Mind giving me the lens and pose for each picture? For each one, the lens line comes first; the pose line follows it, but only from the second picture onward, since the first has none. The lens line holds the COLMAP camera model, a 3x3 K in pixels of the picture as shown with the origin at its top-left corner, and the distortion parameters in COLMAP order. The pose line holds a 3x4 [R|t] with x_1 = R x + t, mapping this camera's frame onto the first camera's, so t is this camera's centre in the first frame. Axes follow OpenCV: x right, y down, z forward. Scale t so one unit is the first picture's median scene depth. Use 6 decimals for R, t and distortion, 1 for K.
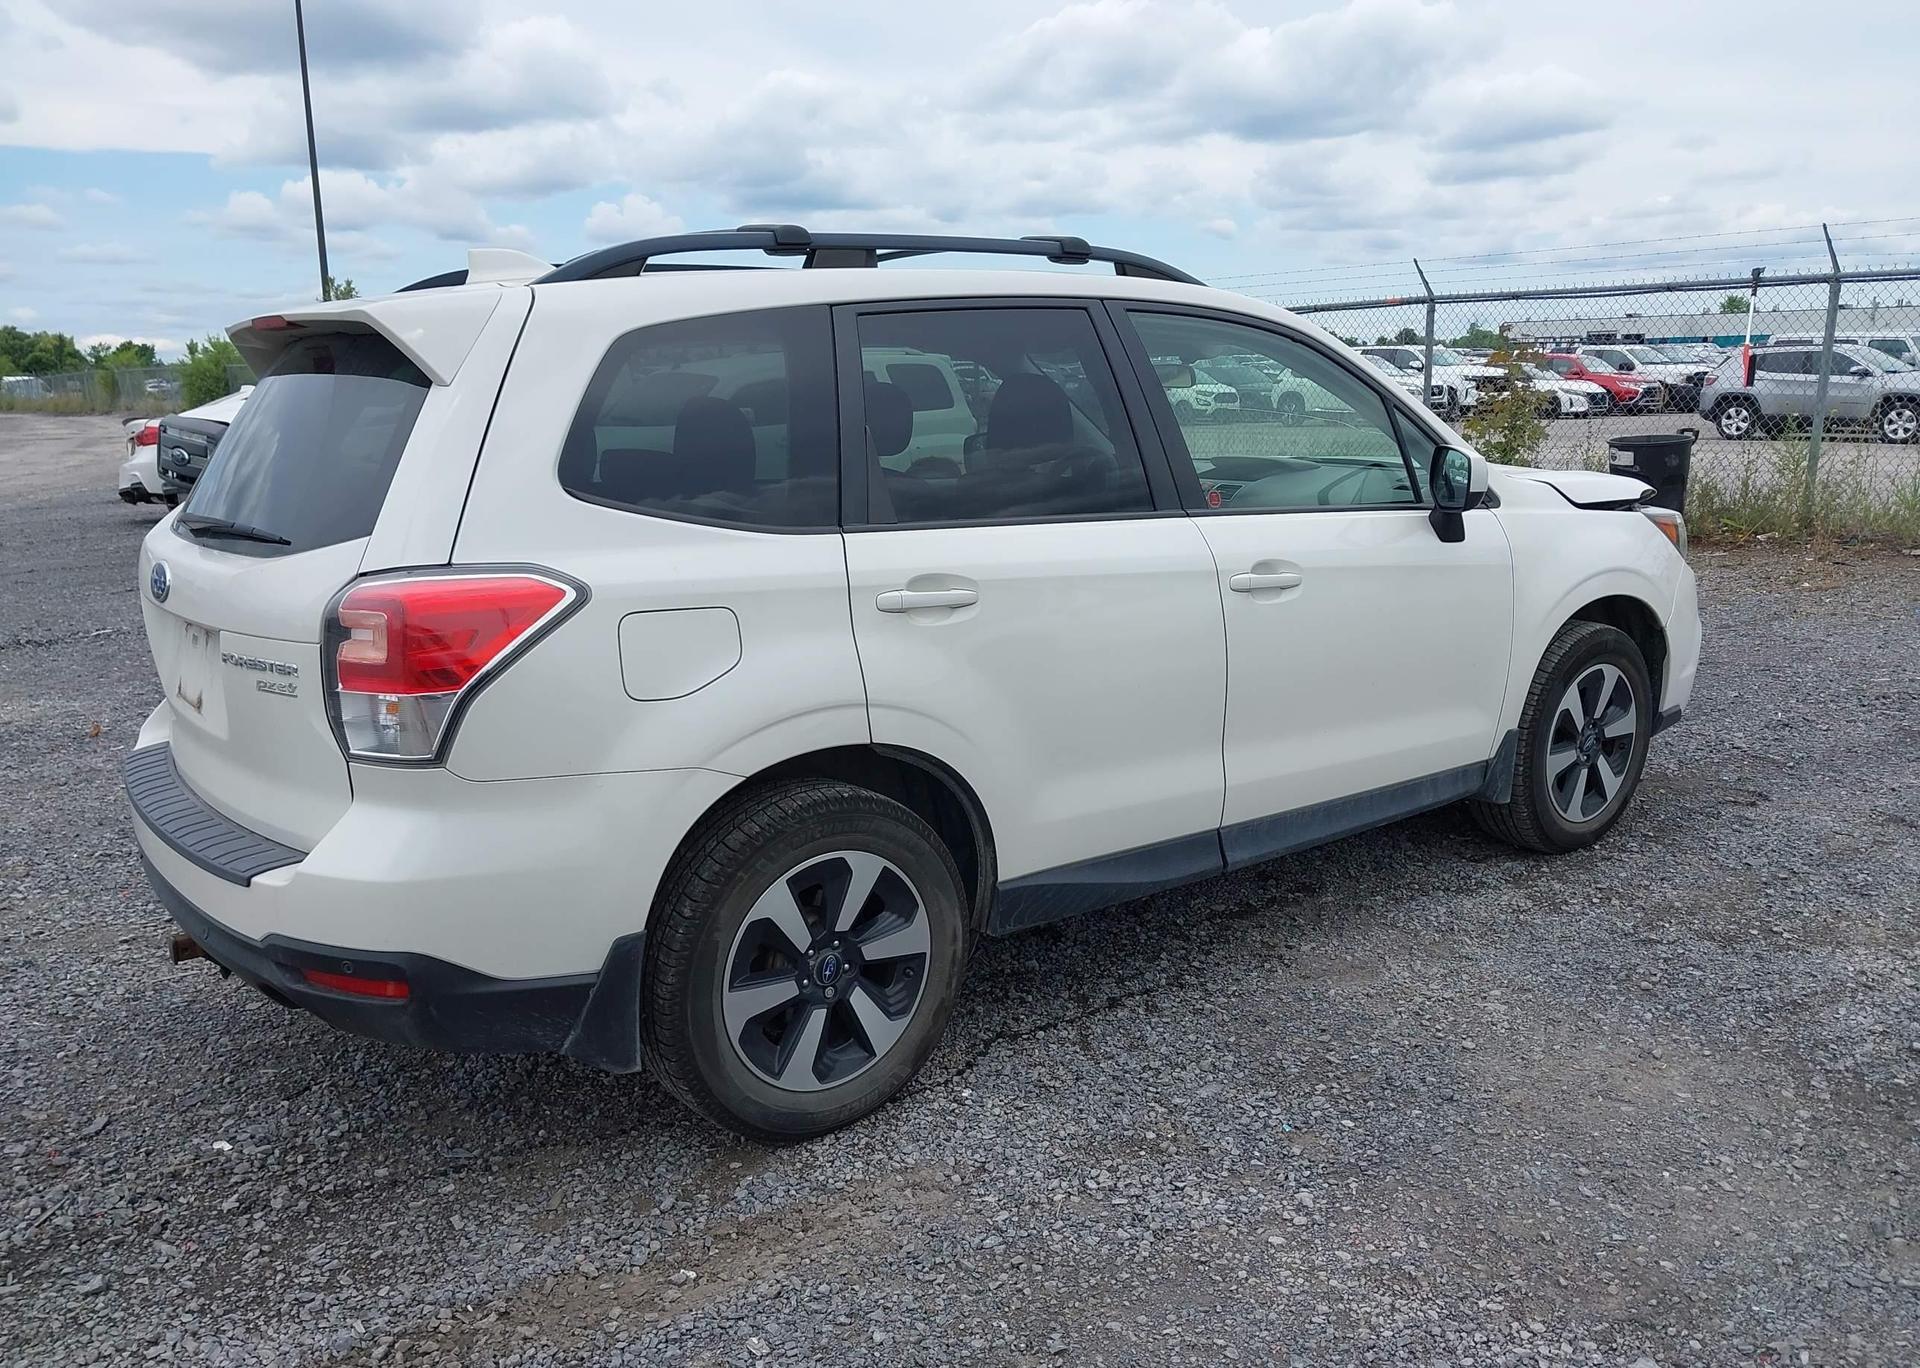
lens RADIAL K [[1543.6, 0, 968.0], [0, 1543.6, 700.0], [0, 0, 1]] dist [0.010492, -0.018336]
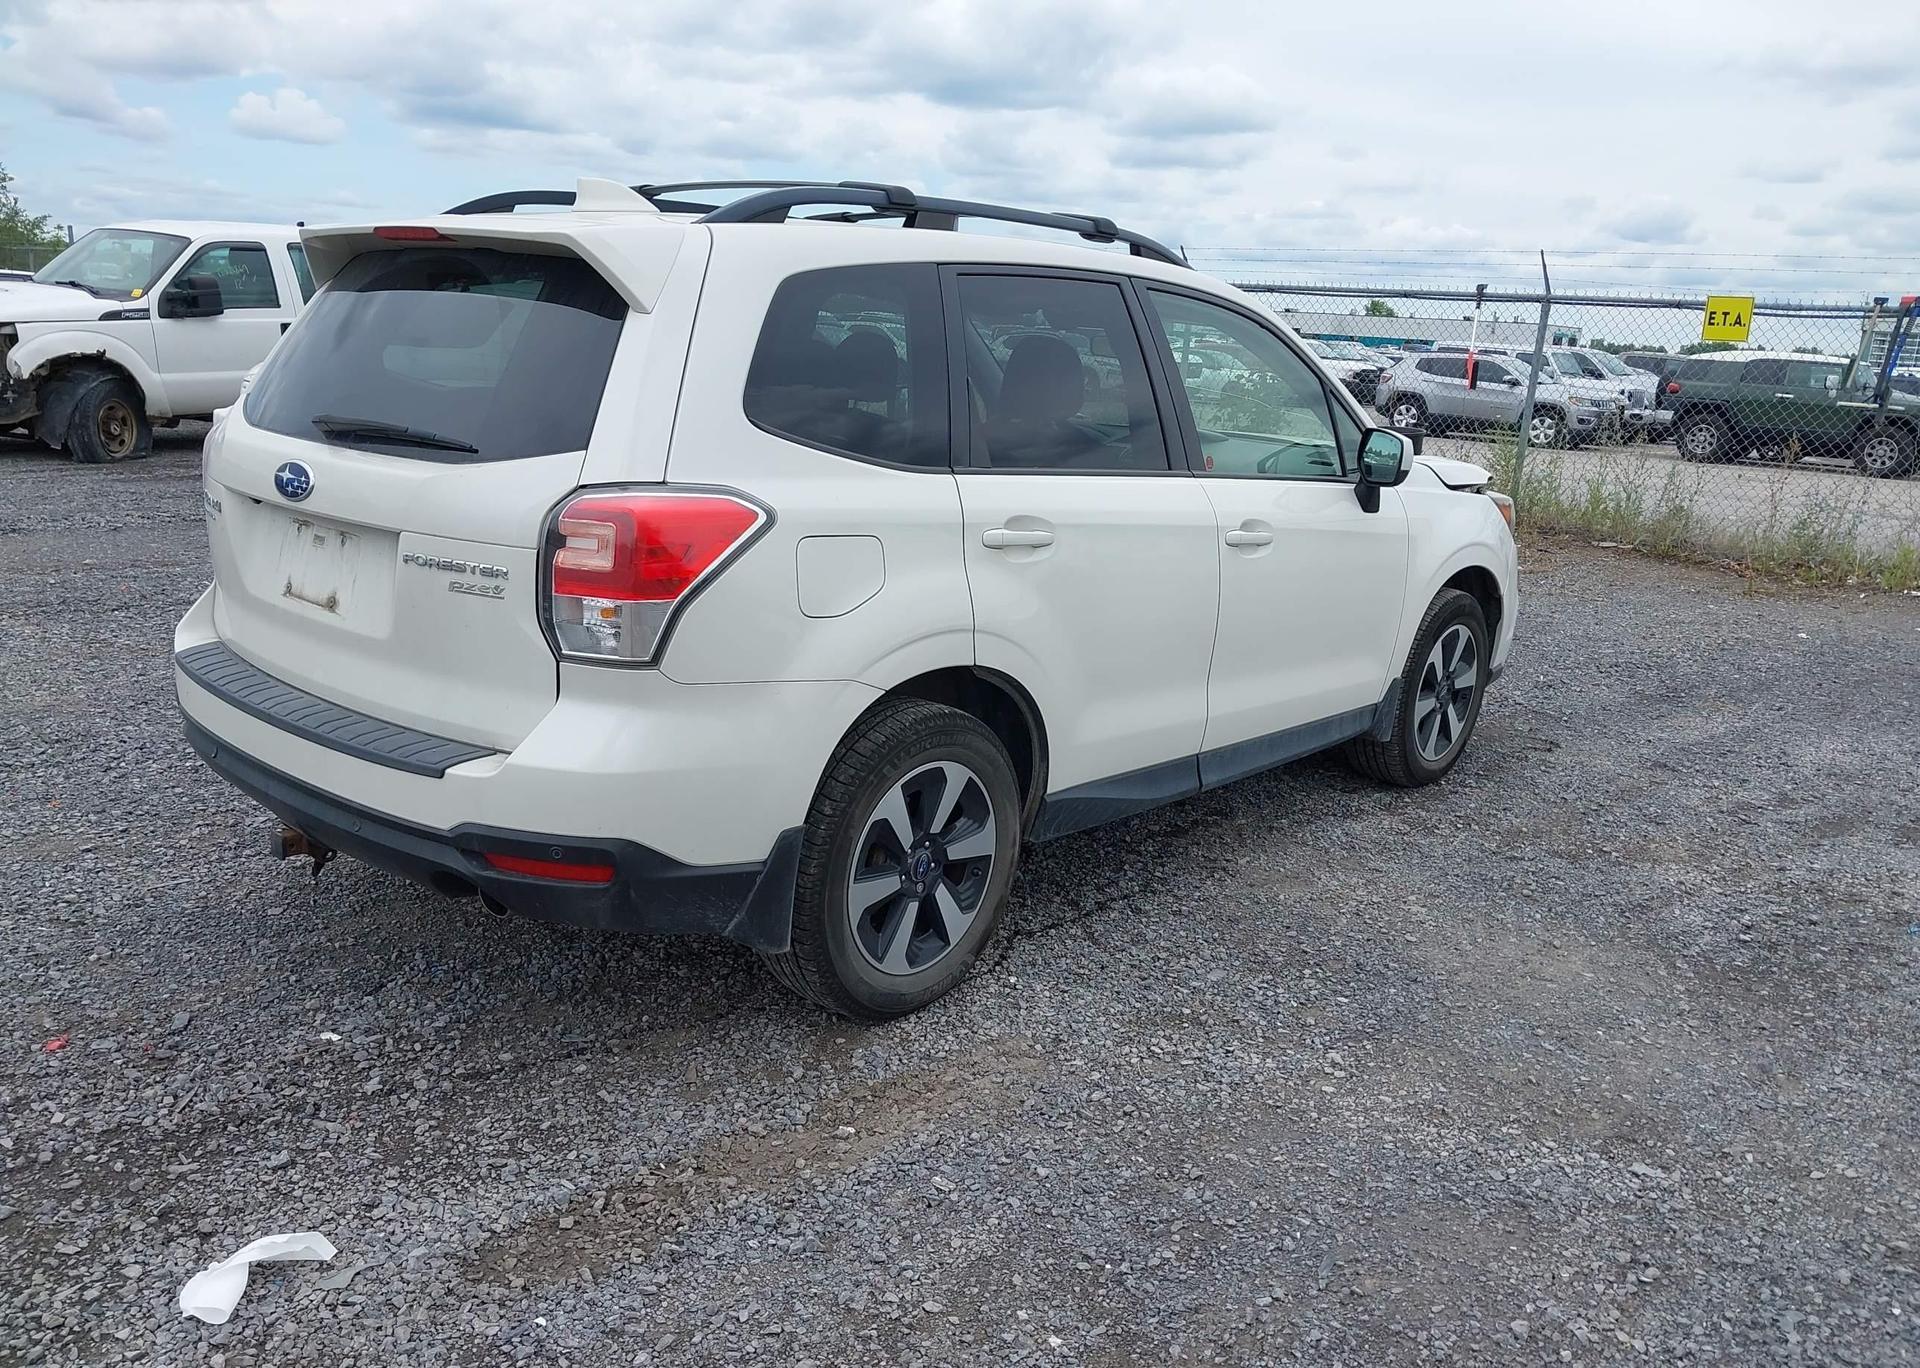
lens RADIAL K [[1543.6, 0, 967.9], [0, 1543.6, 701.3], [0, 0, 1]] dist [0.010492, -0.018336]
pose [[0.975771, 0.028473, 0.216933, -0.264871], [-0.034990, 0.999043, 0.026261, 0.021888], [-0.215978, -0.033215, 0.975833, -0.075411]]
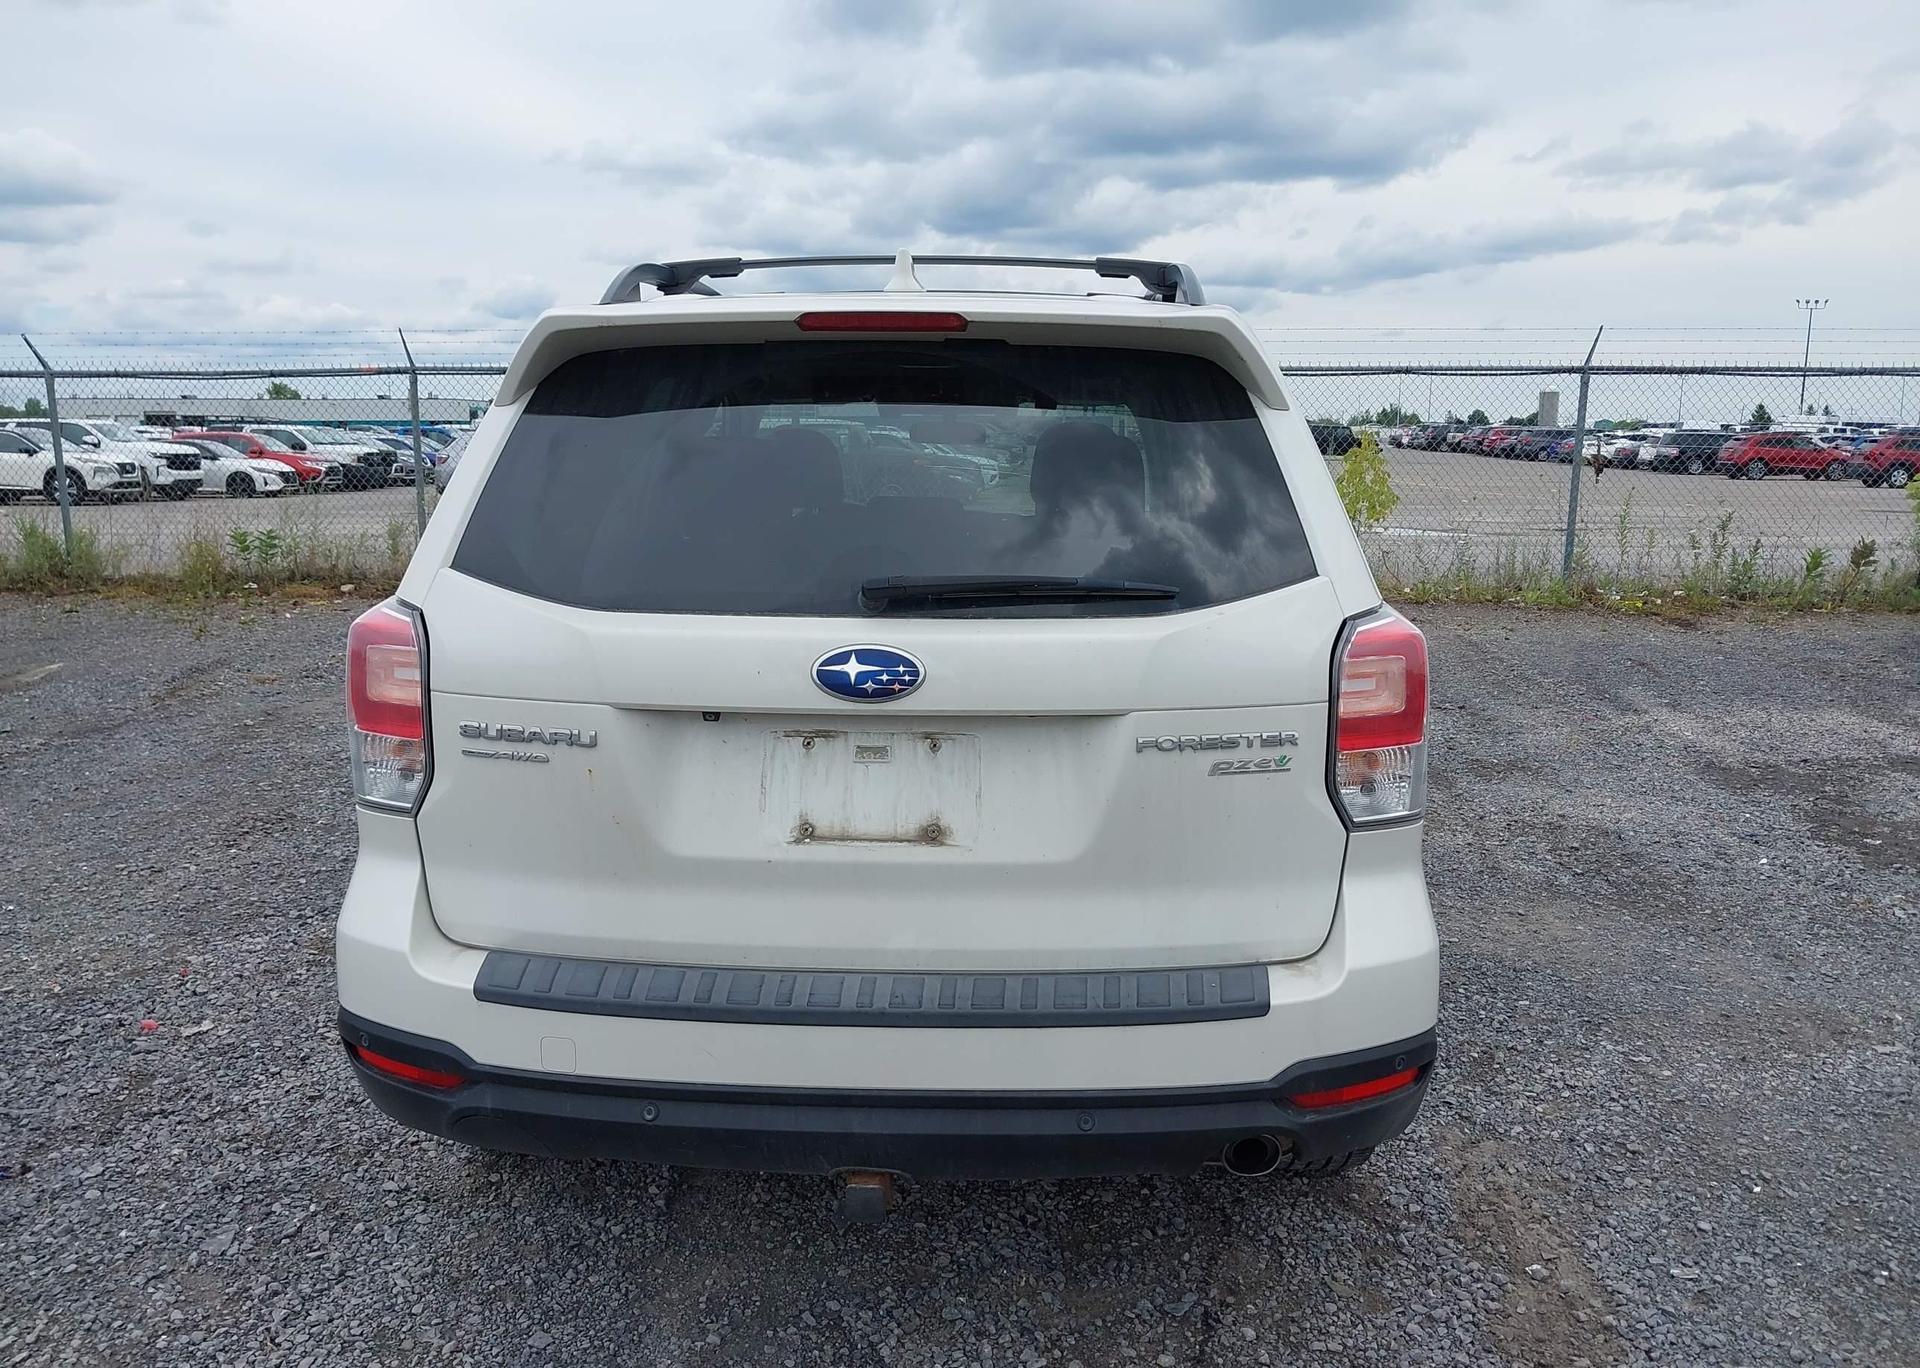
lens RADIAL K [[1543.6, 0, 951.1], [0, 1543.6, 688.7], [0, 0, 1]] dist [0.010492, -0.018336]
pose [[0.630856, -0.103718, 0.768937, -0.898257], [0.149372, 0.988722, 0.010815, -0.062187], [-0.761386, 0.108035, 0.639234, 0.451427]]
